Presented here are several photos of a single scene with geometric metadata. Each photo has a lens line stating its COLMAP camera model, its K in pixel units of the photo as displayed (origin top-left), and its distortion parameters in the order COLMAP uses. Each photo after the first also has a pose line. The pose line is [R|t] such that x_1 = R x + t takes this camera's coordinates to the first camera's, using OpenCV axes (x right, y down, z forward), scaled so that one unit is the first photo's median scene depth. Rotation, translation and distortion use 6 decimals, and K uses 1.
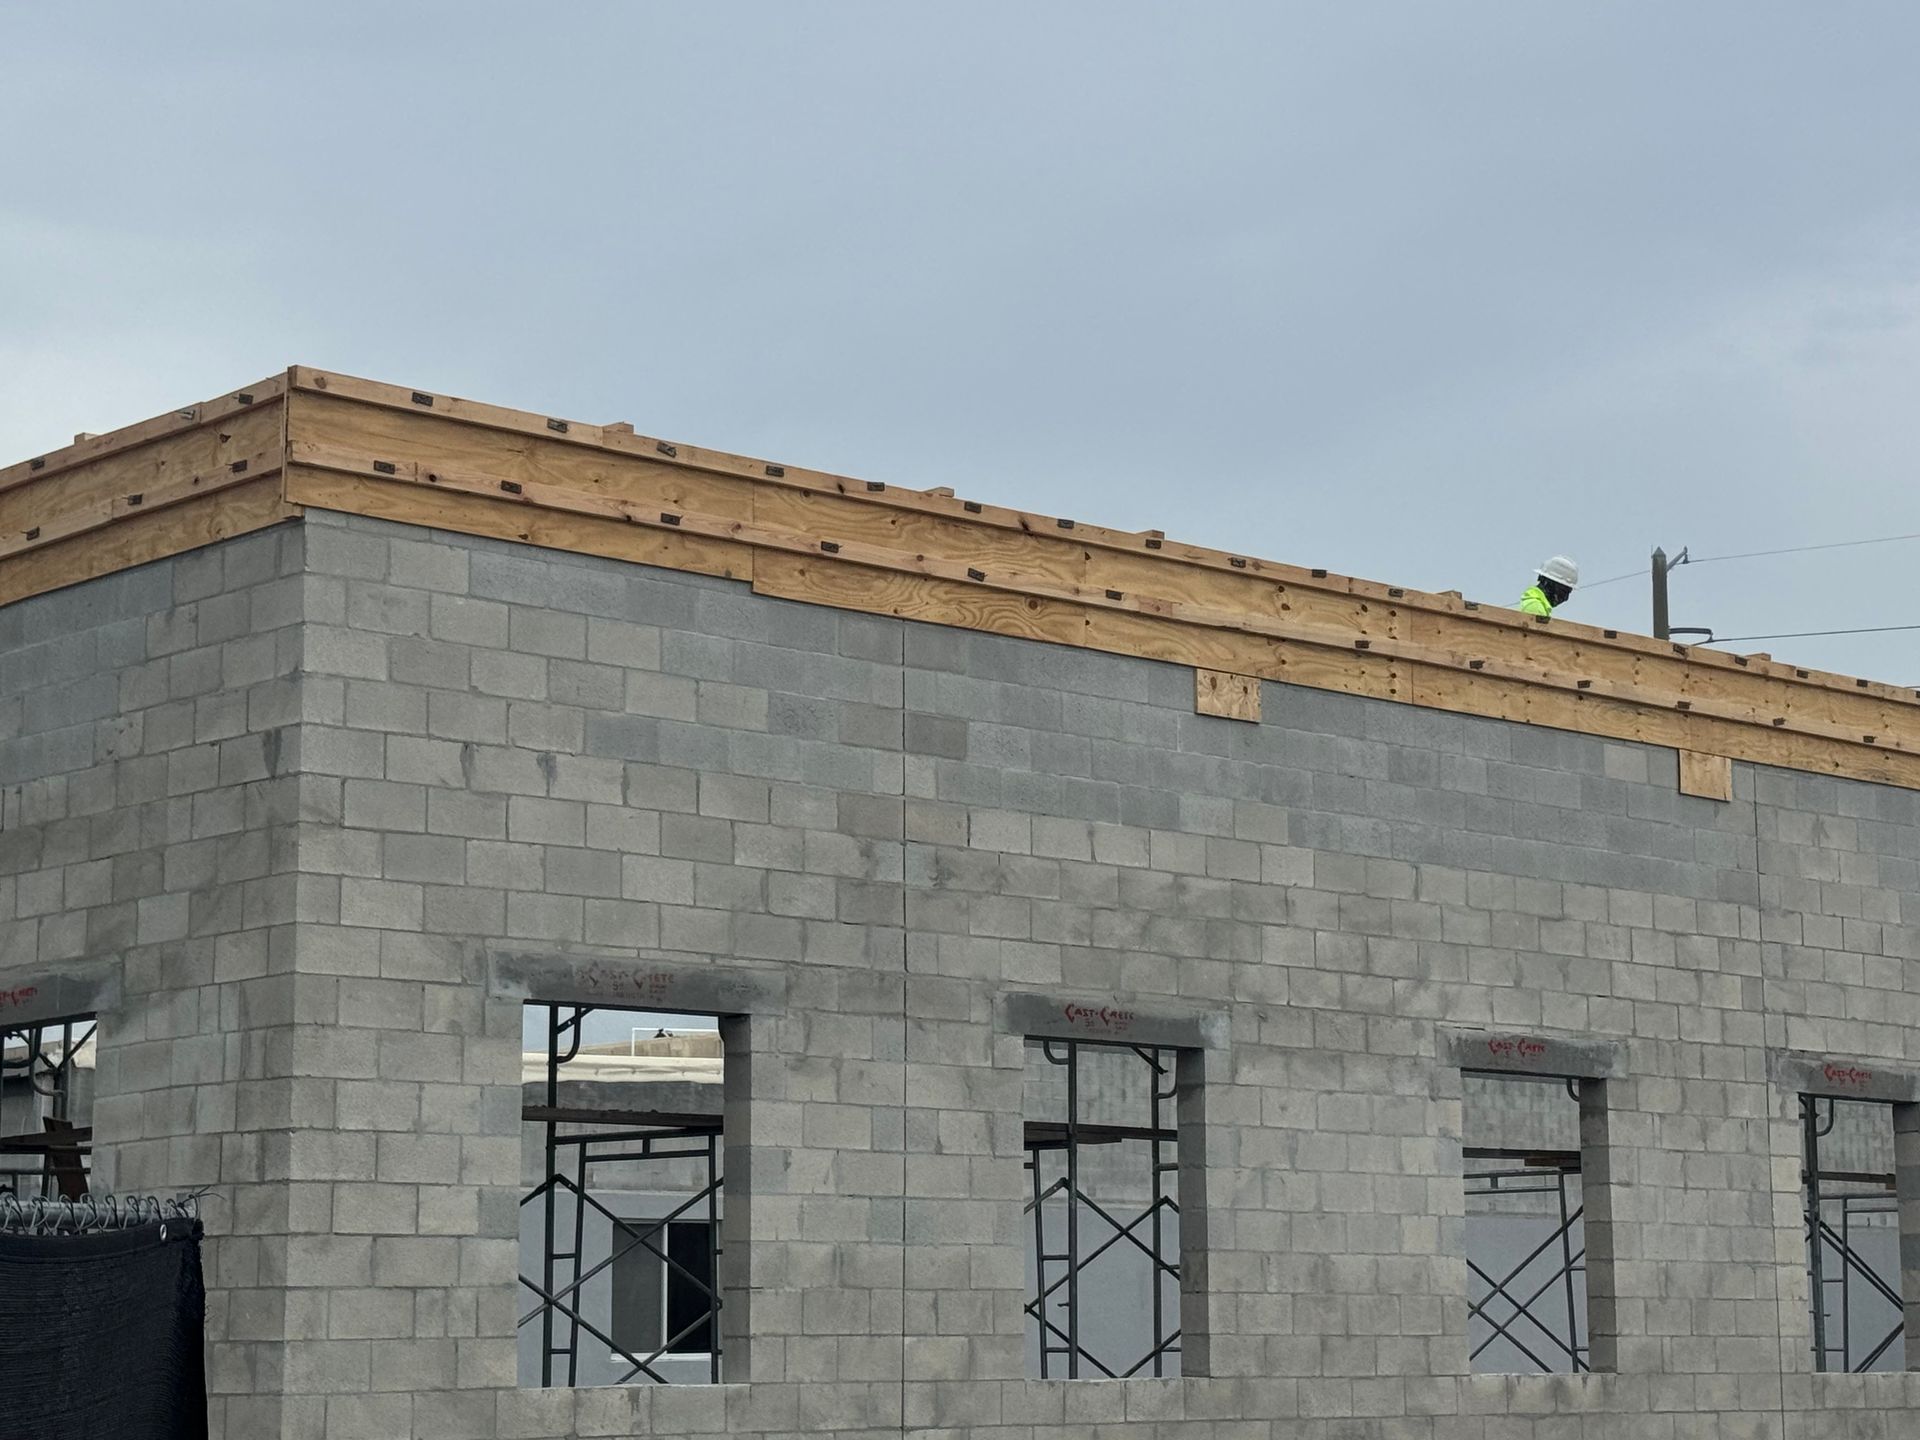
lens RADIAL K [[3478.1, 0, 960.0], [0, 3478.1, 720.0], [0, 0, 1]] dist [0.172897, -0.179394]
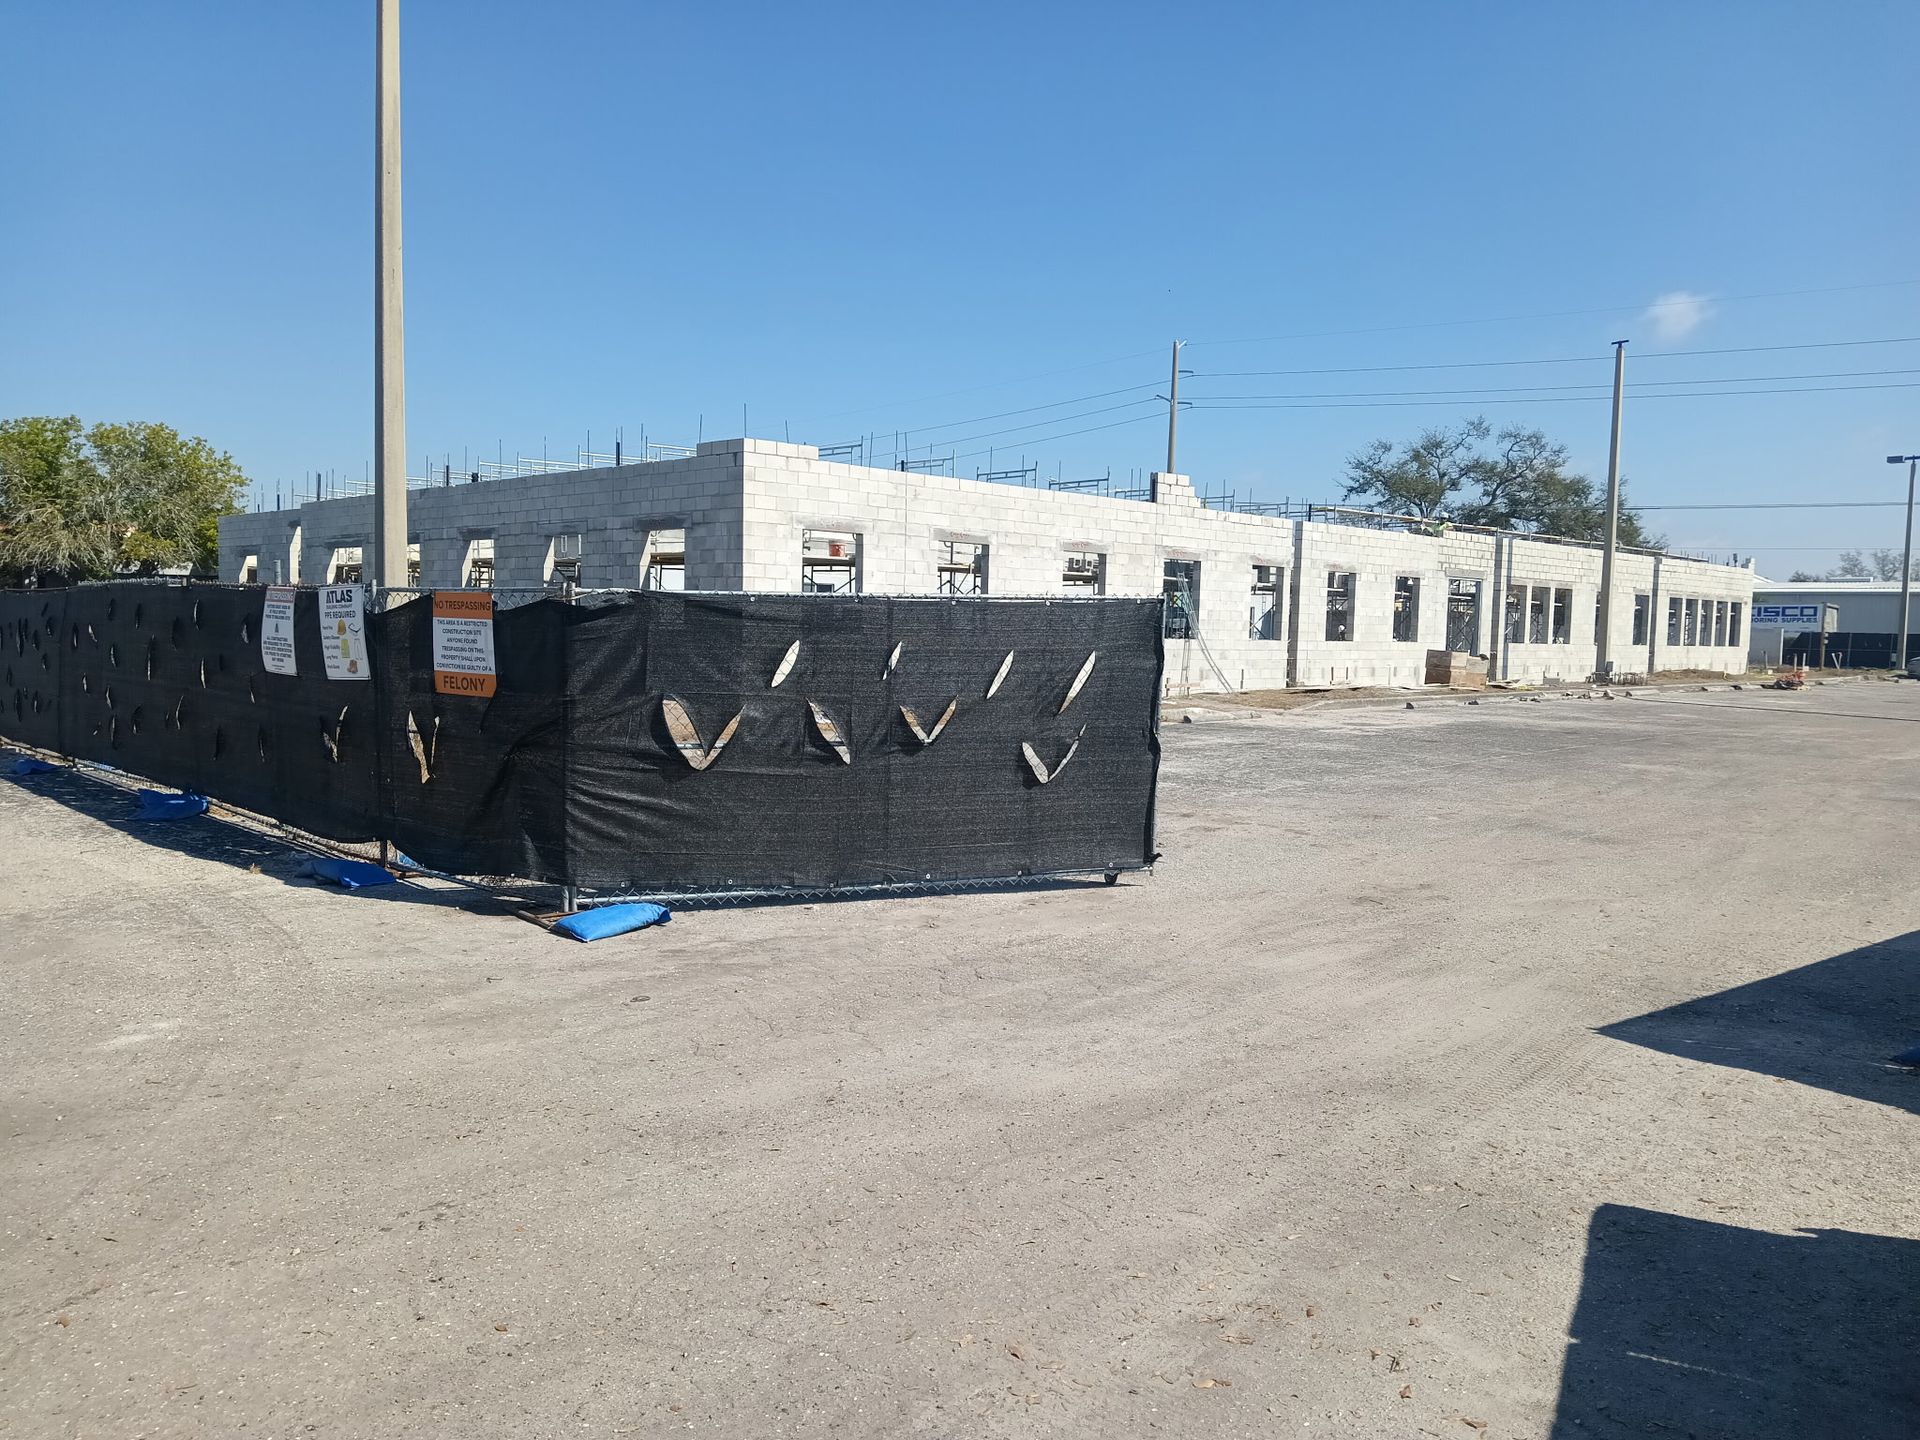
lens RADIAL K [[1308.8, 0, 960.0], [0, 1308.8, 720.0], [0, 0, 1]] dist [0.080947, -0.053269]
pose [[0.999031, 0.021863, 0.038202, -0.007077], [-0.030484, 0.969745, 0.242209, -0.055188], [-0.031751, -0.243139, 0.969472, -0.336961]]
